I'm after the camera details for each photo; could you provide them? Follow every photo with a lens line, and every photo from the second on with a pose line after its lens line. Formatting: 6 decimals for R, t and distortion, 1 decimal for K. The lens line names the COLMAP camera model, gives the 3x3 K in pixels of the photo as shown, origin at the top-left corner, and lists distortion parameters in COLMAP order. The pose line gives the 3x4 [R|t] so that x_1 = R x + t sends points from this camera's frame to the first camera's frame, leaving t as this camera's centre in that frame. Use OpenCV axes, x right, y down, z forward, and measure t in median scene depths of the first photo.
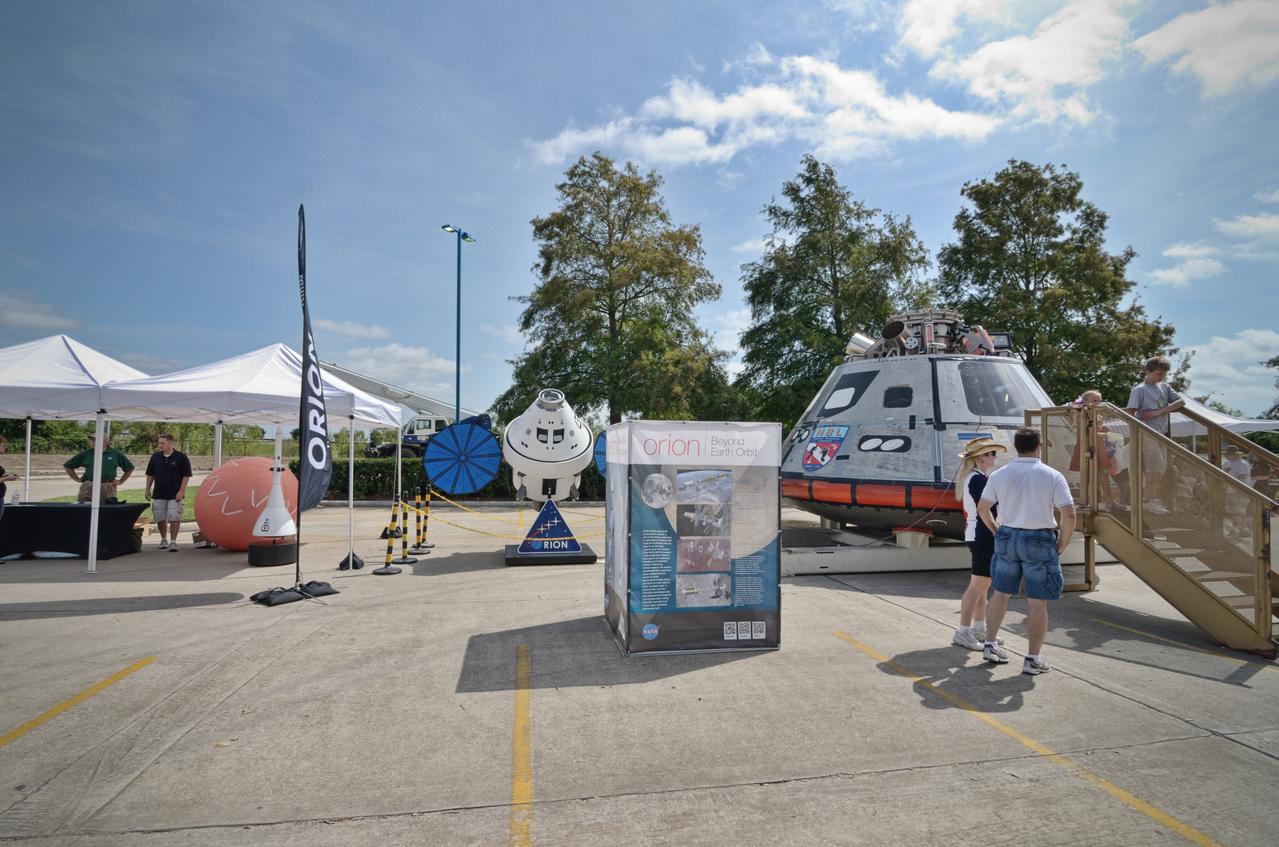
lens RADIAL K [[611.8, 0, 631.7], [0, 611.8, 433.6], [0, 0, 1]] dist [-0.015763, -0.005472]
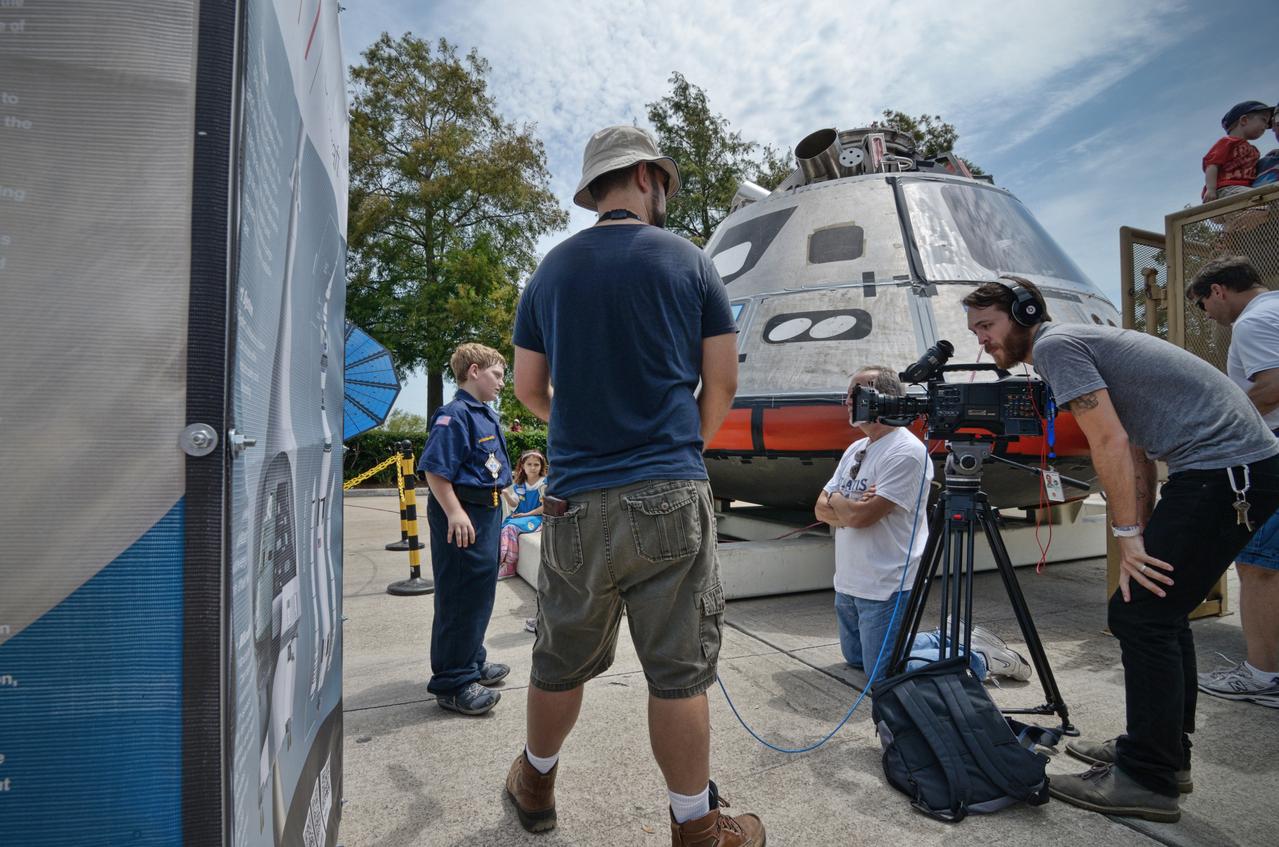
lens RADIAL K [[611.8, 0, 630.2], [0, 611.8, 428.8], [0, 0, 1]] dist [-0.015763, -0.005472]
pose [[0.980289, -0.002388, 0.197553, 0.130881], [0.003295, 0.999985, -0.004262, 0.074389], [-0.197540, 0.004828, 0.980283, 0.417439]]
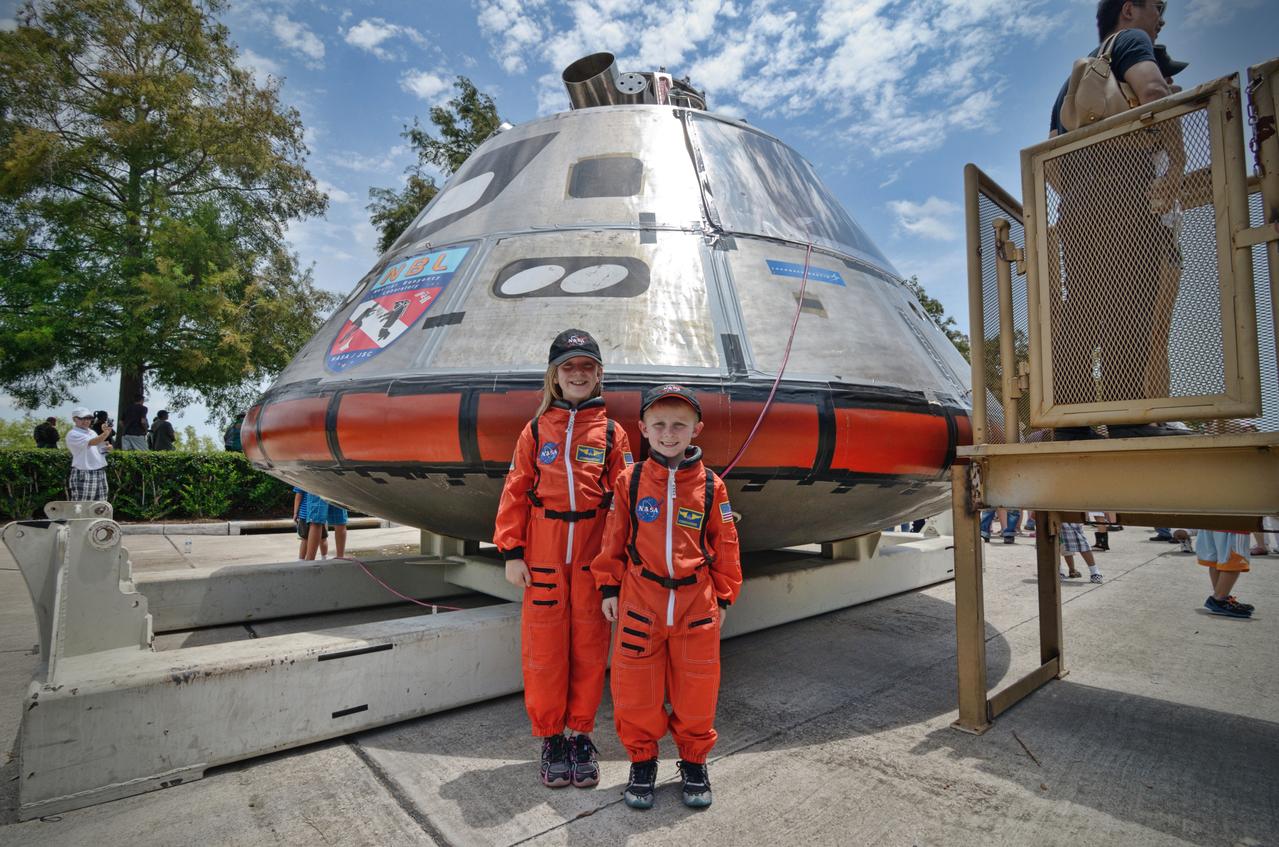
lens RADIAL K [[611.8, 0, 635.4], [0, 611.8, 425.1], [0, 0, 1]] dist [-0.015763, -0.005472]
pose [[0.857294, 0.042326, 0.513084, 0.211491], [-0.012714, 0.998051, -0.061089, 0.084655], [-0.514670, 0.045848, 0.856162, 0.534503]]
